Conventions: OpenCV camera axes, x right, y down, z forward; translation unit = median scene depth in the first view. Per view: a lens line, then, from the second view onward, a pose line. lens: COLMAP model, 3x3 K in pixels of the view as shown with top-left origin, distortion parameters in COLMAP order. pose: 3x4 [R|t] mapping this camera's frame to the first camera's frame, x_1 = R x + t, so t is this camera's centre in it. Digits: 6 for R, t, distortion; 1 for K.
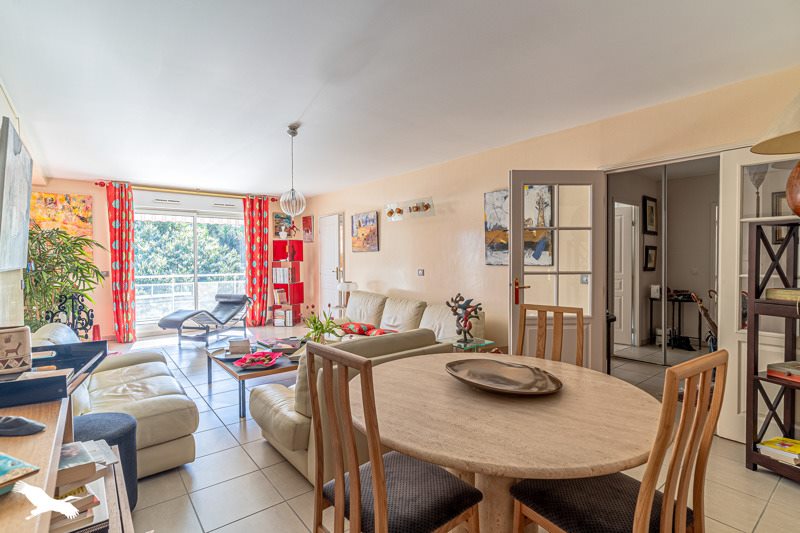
lens RADIAL K [[393.2, 0, 401.4], [0, 393.2, 263.6], [0, 0, 1]] dist [0.004518, -0.001135]
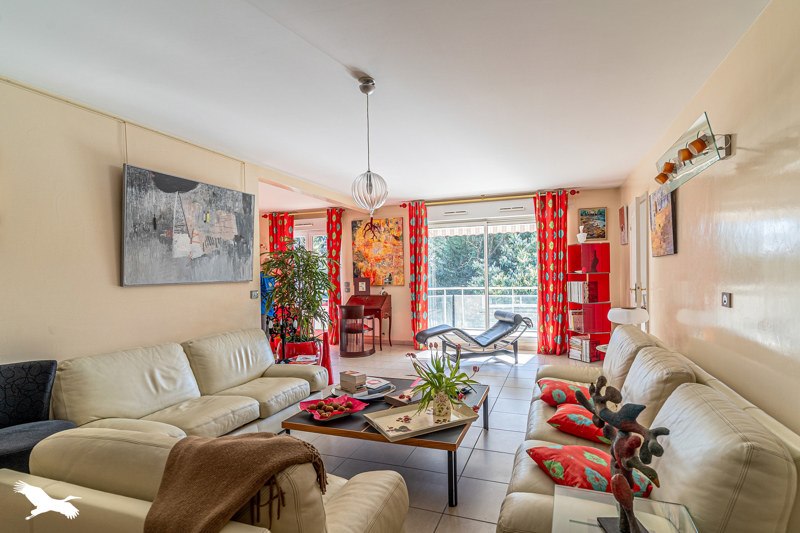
lens RADIAL K [[393.2, 0, 414.3], [0, 393.2, 279.6], [0, 0, 1]] dist [0.004518, -0.001135]
pose [[0.522702, 0.010877, -0.852446, 0.170904], [0.001910, 0.999901, 0.013929, -0.004698], [0.852513, -0.008909, 0.522630, 0.349298]]
